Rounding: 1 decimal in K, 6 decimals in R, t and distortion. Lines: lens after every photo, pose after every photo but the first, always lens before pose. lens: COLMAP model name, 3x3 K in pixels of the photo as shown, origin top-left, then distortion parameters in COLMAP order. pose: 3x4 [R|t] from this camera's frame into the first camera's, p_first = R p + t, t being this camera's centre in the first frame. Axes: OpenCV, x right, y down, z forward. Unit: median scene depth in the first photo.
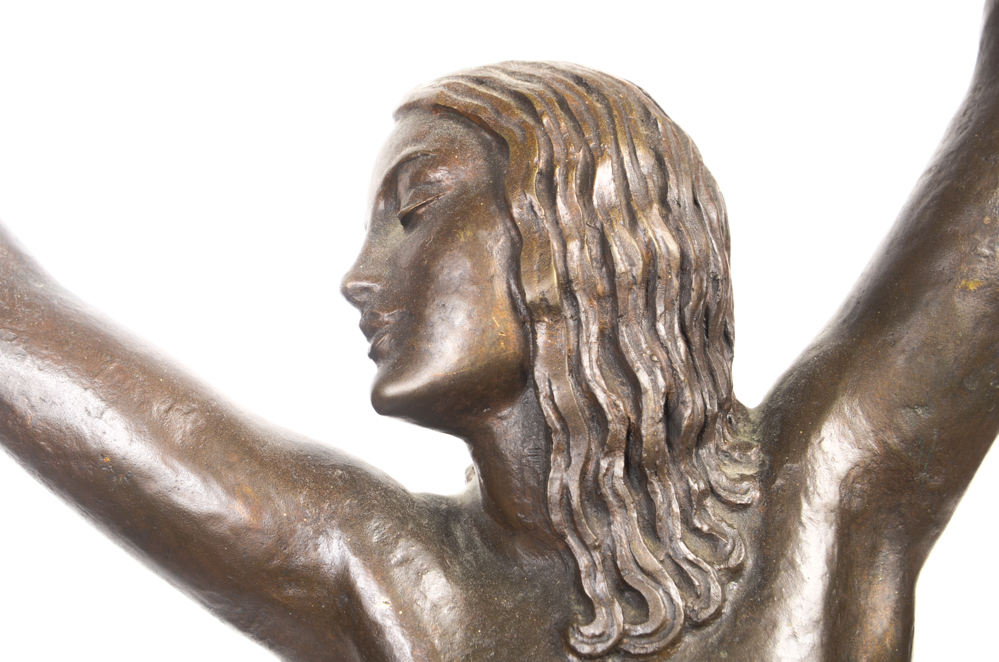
lens RADIAL K [[1405.4, 0, 499.5], [0, 1405.4, 331.0], [0, 0, 1]] dist [-0.002686, 0.070919]
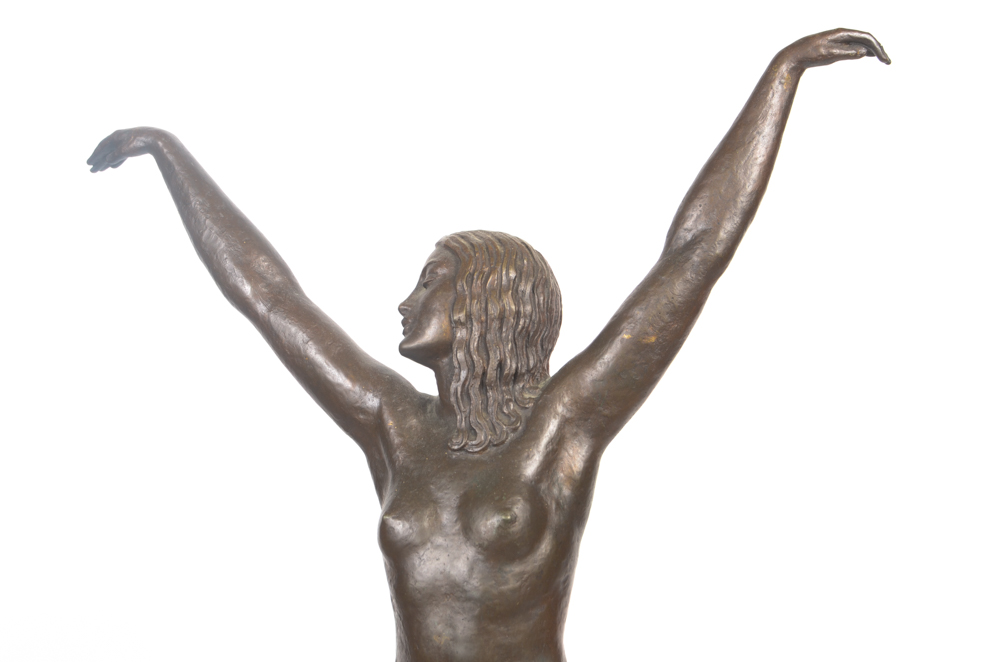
lens RADIAL K [[1405.4, 0, 499.5], [0, 1405.4, 331.0], [0, 0, 1]] dist [-0.002686, 0.070919]
pose [[0.953459, 0.126369, -0.273765, 0.831042], [-0.143787, 0.988610, -0.044437, 0.106357], [0.265031, 0.081732, 0.960770, -1.554690]]
